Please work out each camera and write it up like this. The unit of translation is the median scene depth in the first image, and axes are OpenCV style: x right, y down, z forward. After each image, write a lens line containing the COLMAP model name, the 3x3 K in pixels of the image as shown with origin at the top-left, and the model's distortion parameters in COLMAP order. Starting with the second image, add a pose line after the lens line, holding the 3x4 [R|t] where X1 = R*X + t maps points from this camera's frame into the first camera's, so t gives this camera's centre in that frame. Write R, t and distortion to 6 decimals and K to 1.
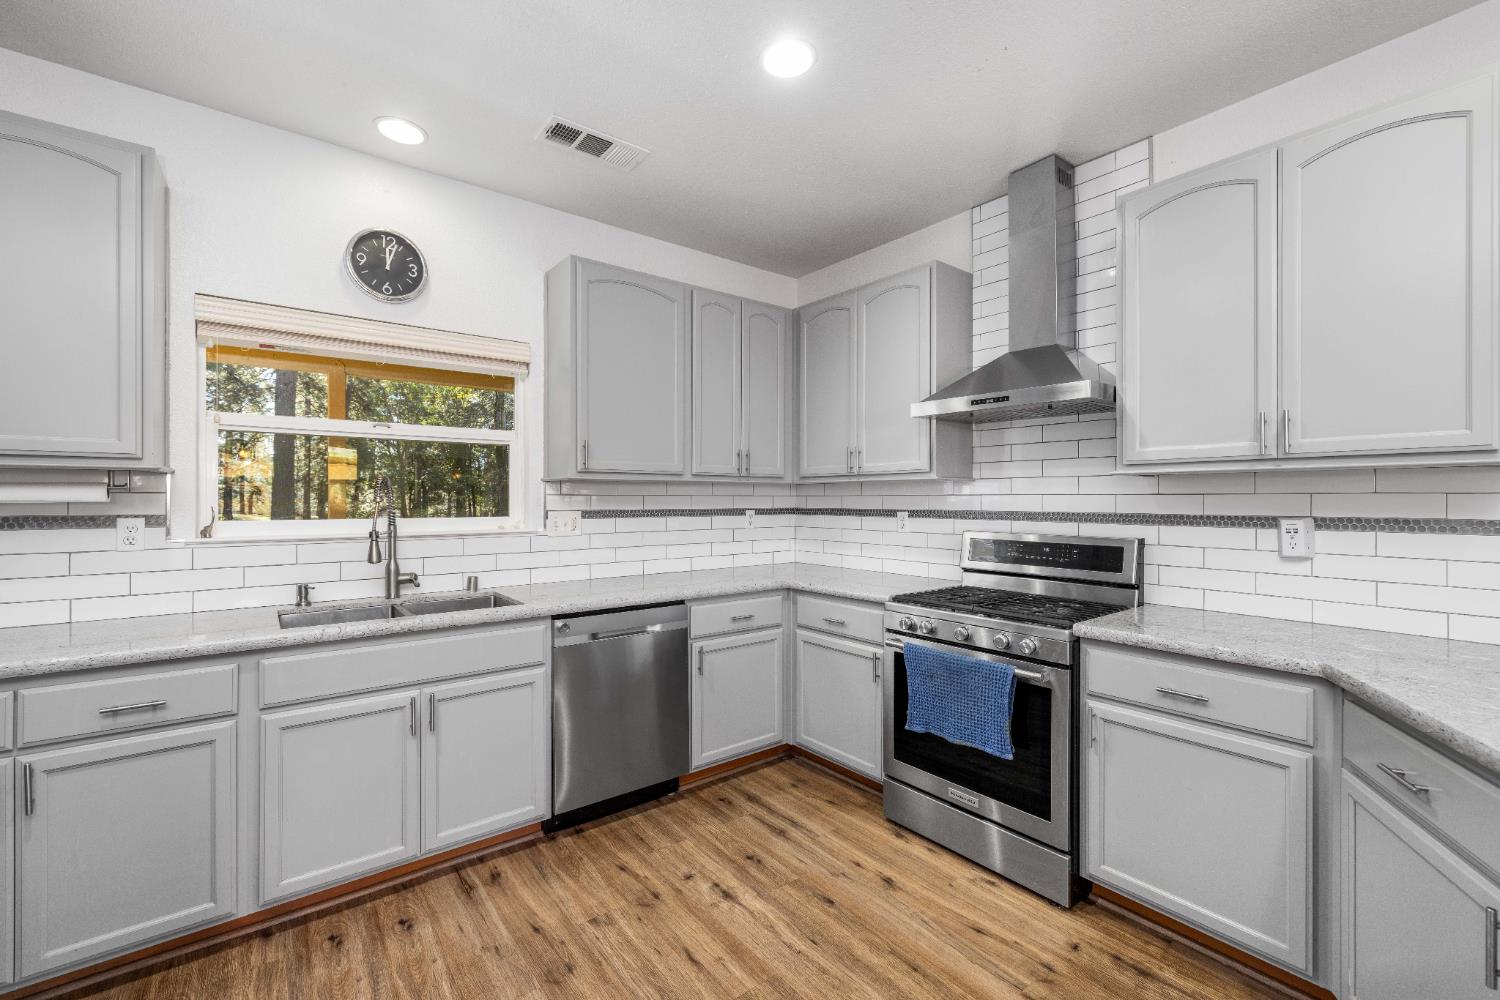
lens RADIAL K [[628.0, 0, 750.4], [0, 628.0, 499.6], [0, 0, 1]] dist [-0.000131, 0.000458]
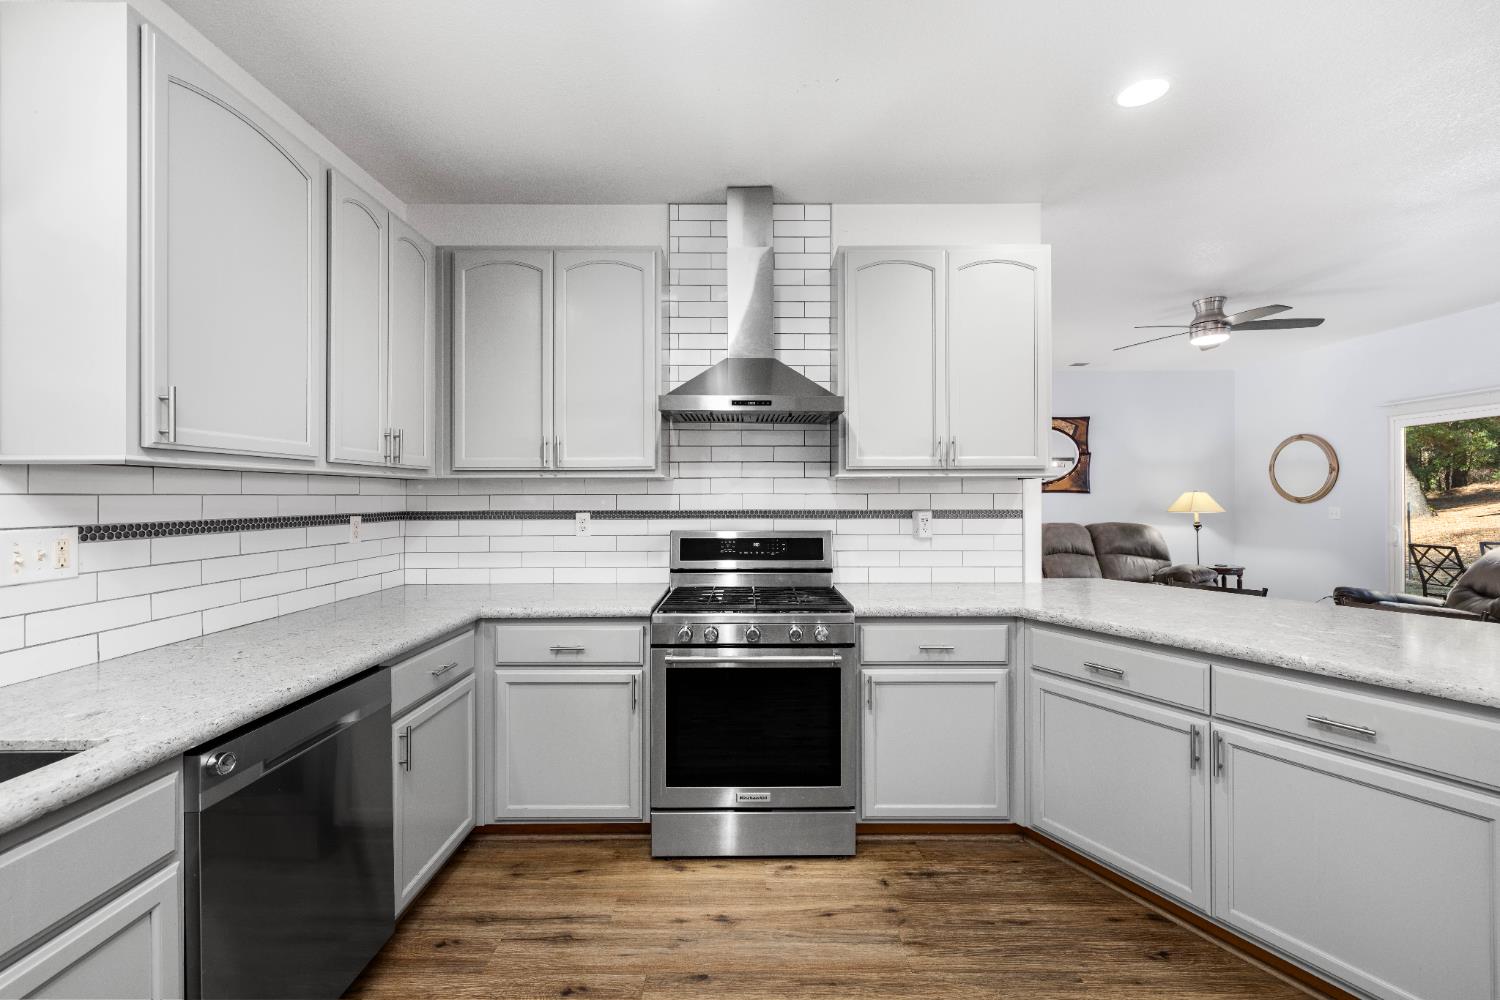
lens RADIAL K [[628.0, 0, 750.4], [0, 628.0, 494.0], [0, 0, 1]] dist [-0.000131, 0.000458]
pose [[0.618106, 0.000138, 0.786094, -0.420201], [0.004128, 0.999986, -0.003421, -0.004836], [-0.786084, 0.005360, 0.618097, 0.358797]]
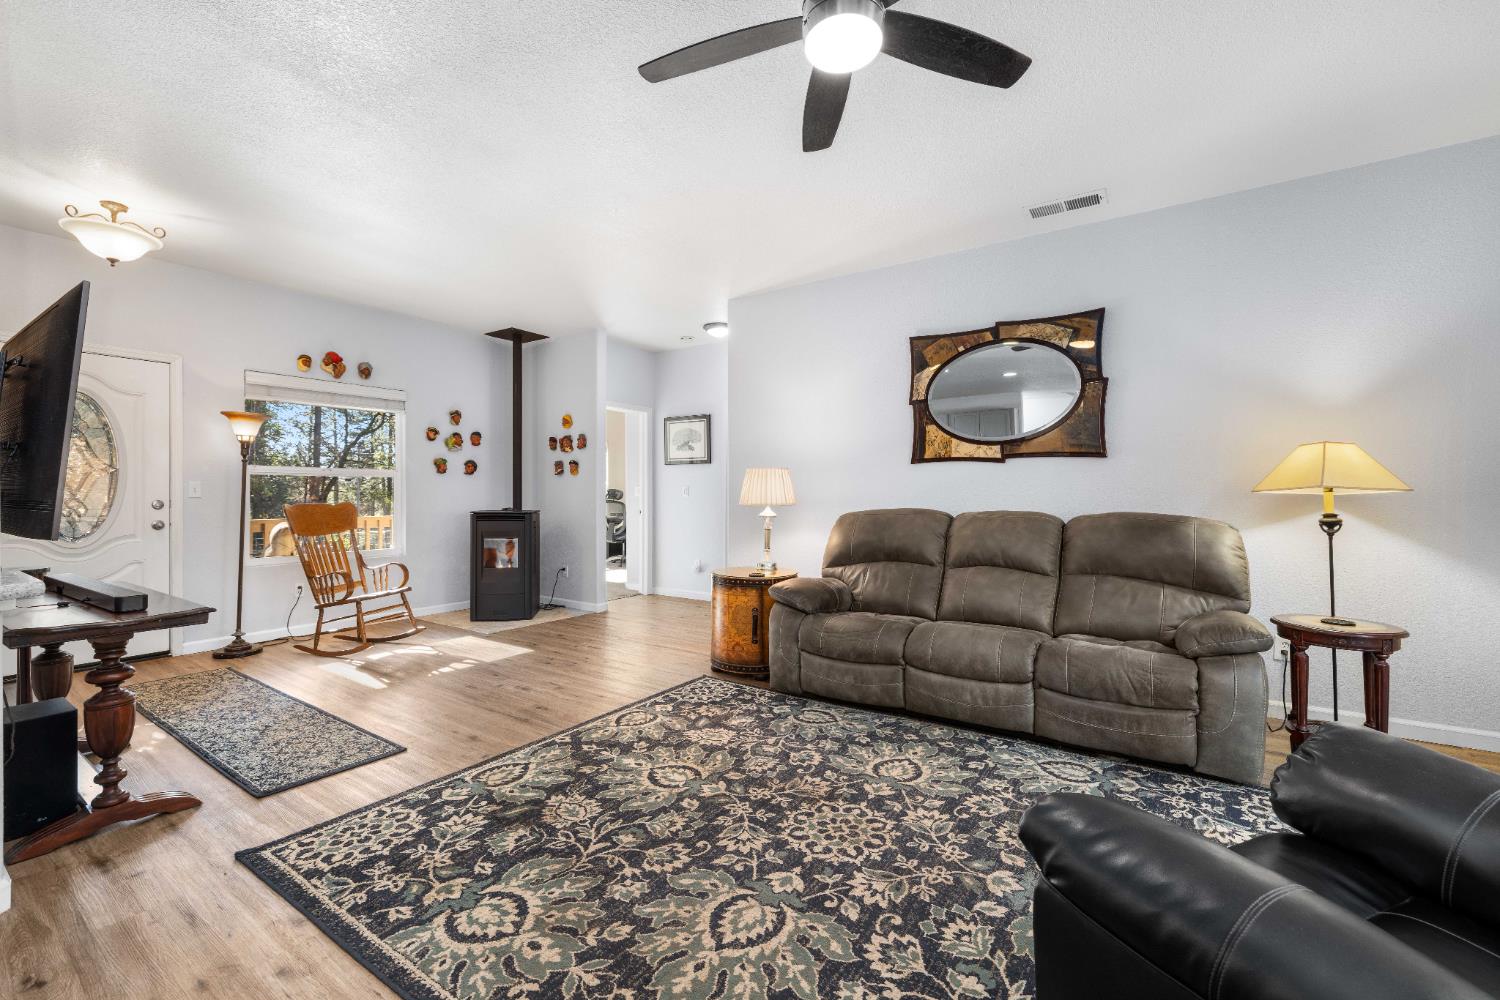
lens RADIAL K [[628.0, 0, 748.2], [0, 628.0, 495.1], [0, 0, 1]] dist [-0.000131, 0.000458]
pose [[0.953742, -0.000882, 0.300624, 1.512150], [0.000399, 0.999999, 0.001668, 0.075758], [-0.300625, -0.001471, 0.953741, -0.240928]]
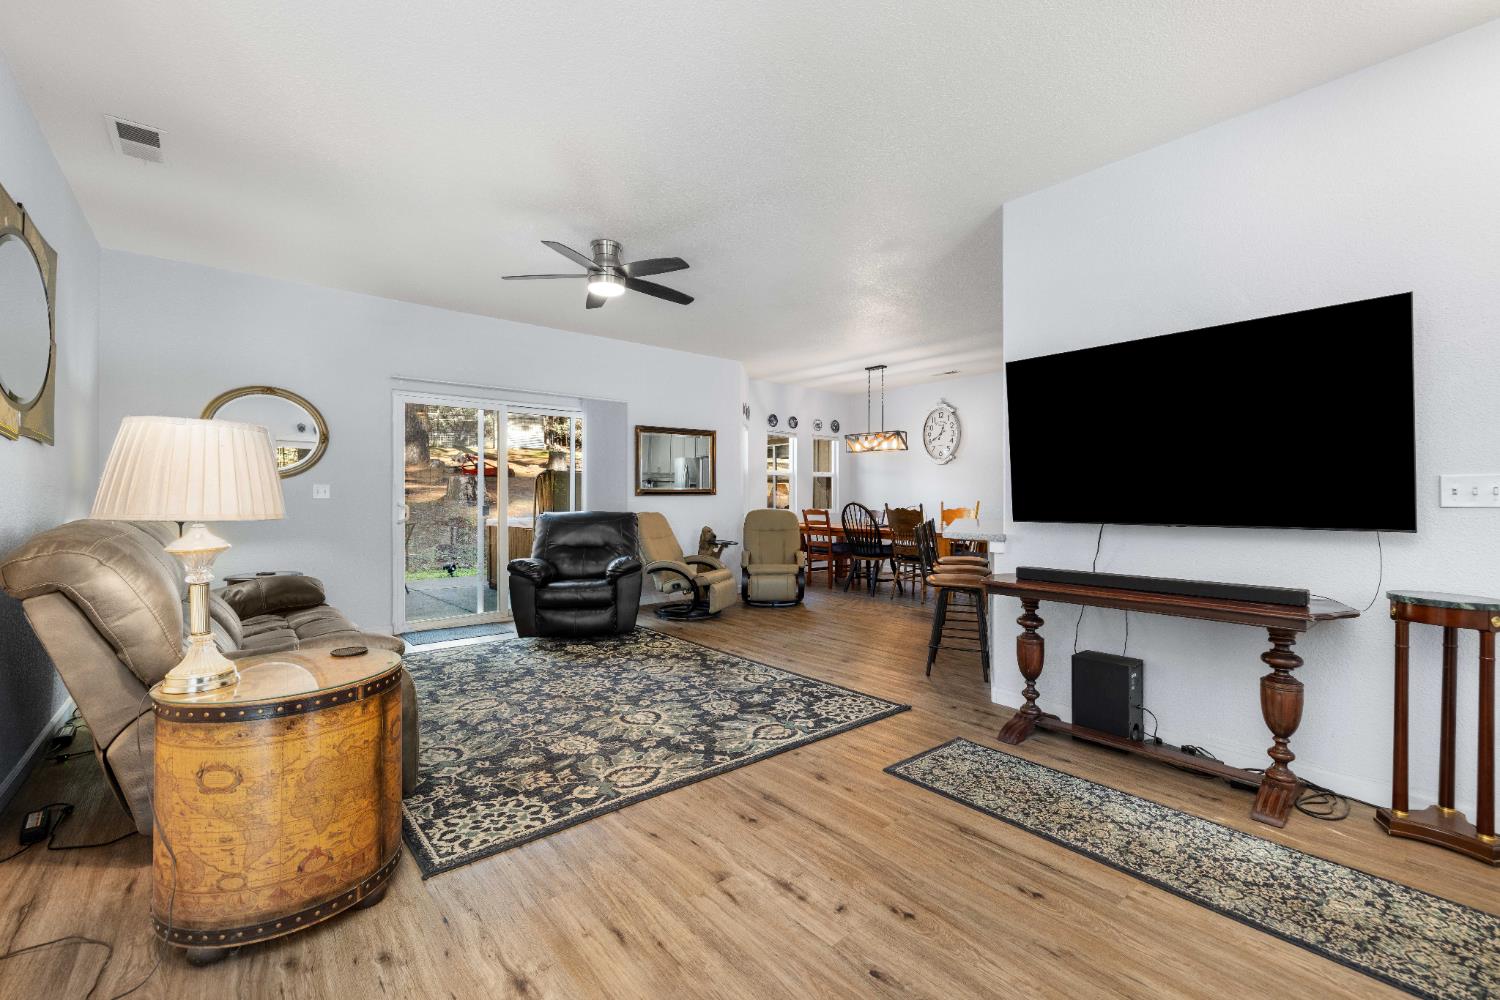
lens RADIAL K [[628.0, 0, 746.6], [0, 628.0, 506.0], [0, 0, 1]] dist [-0.000131, 0.000458]
pose [[-0.999700, -0.001088, -0.024470, 1.518931], [-0.001495, 0.999861, 0.016629, 0.078181], [0.024449, 0.016661, -0.999562, 2.064716]]
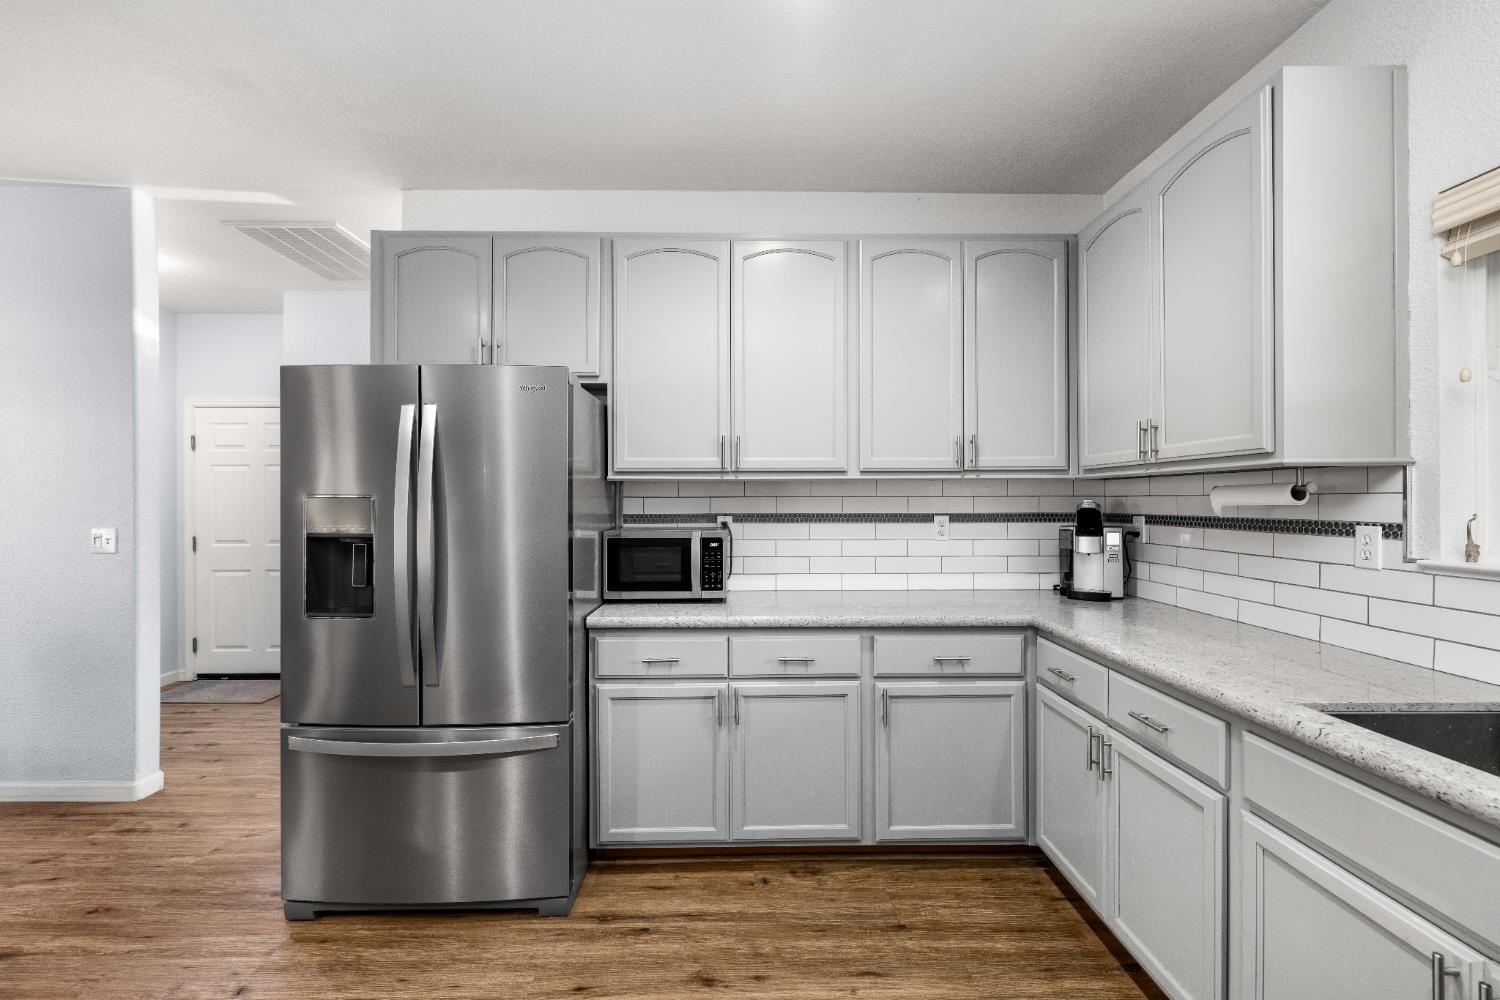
lens RADIAL K [[628.0, 0, 747.5], [0, 628.0, 500.0], [0, 0, 1]] dist [-0.000131, 0.000458]
pose [[-0.608885, -0.001552, -0.793257, 0.088735], [-0.000338, 0.999999, -0.001698, -0.001083], [0.793258, -0.000766, -0.608885, 0.748610]]
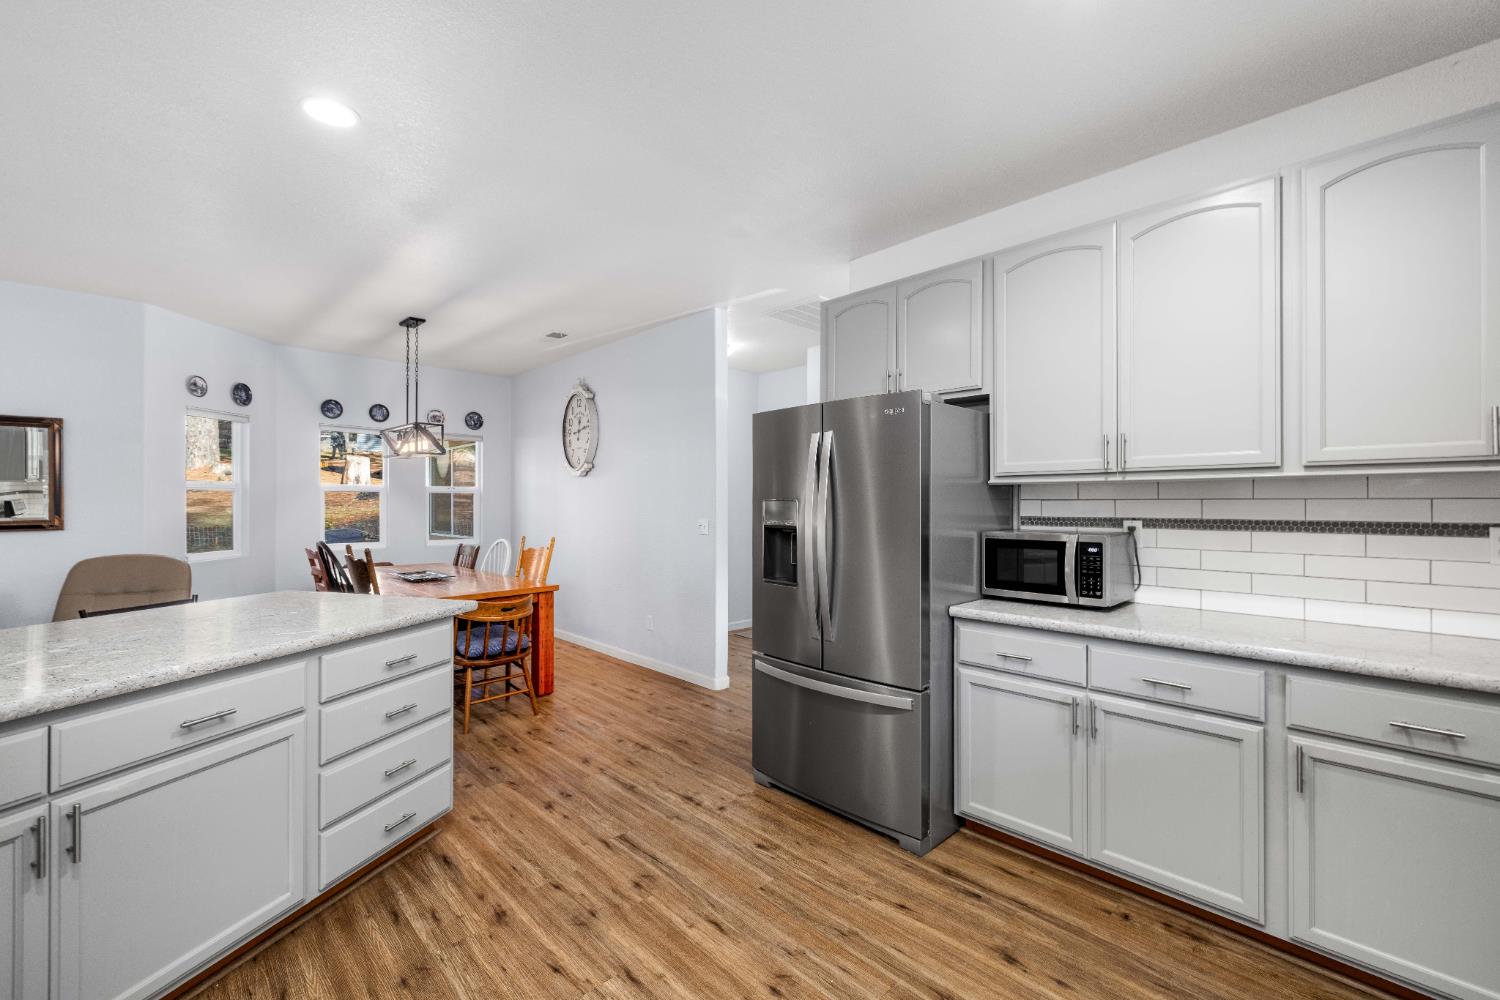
lens RADIAL K [[628.0, 0, 750.0], [0, 628.0, 501.3], [0, 0, 1]] dist [-0.000131, 0.000458]
pose [[-0.995398, -0.003043, -0.095776, -0.064018], [-0.002863, 0.999994, -0.002014, -0.001798], [0.095782, -0.001730, -0.995401, 0.995805]]
